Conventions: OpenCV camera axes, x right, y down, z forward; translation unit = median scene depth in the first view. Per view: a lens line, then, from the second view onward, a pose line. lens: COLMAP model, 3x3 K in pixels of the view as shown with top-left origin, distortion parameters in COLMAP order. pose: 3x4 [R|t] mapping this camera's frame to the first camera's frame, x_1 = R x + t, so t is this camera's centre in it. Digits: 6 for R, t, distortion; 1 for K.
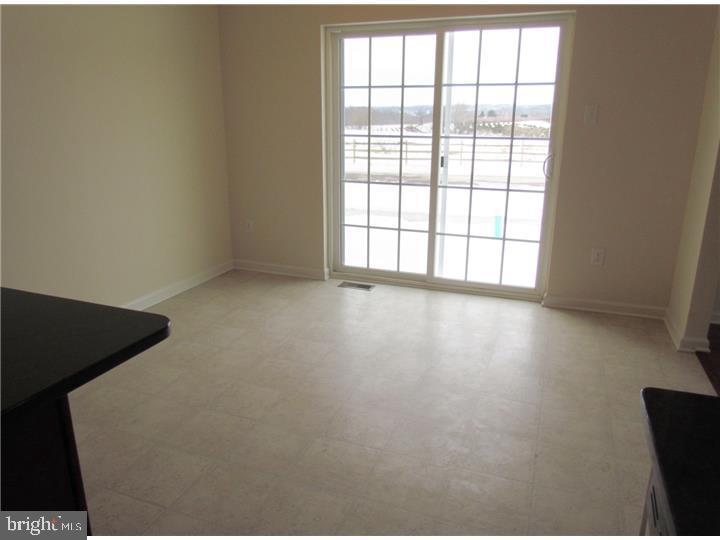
lens RADIAL K [[512.8, 0, 363.3], [0, 512.8, 271.6], [0, 0, 1]] dist [-0.023182, -0.002855]
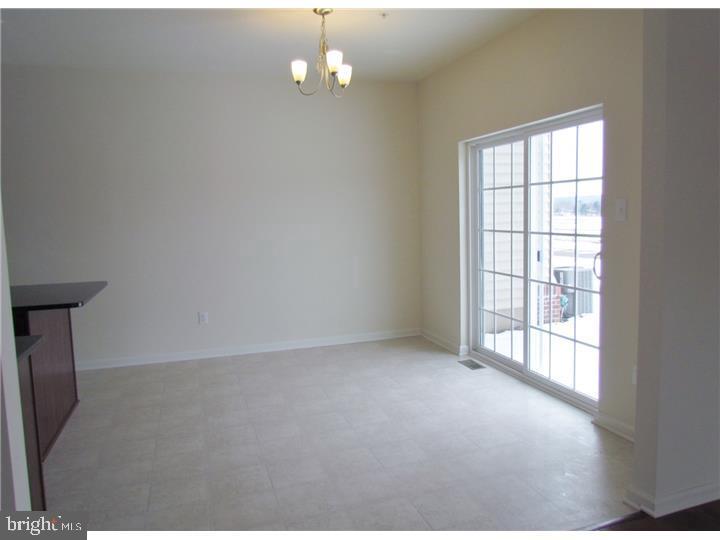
lens RADIAL K [[512.8, 0, 363.3], [0, 512.8, 271.6], [0, 0, 1]] dist [-0.023182, -0.002855]
pose [[0.652085, 0.057645, -0.755951, 0.694678], [-0.174467, 0.981754, -0.075633, -0.047011], [0.737798, 0.181208, 0.650244, 0.088721]]
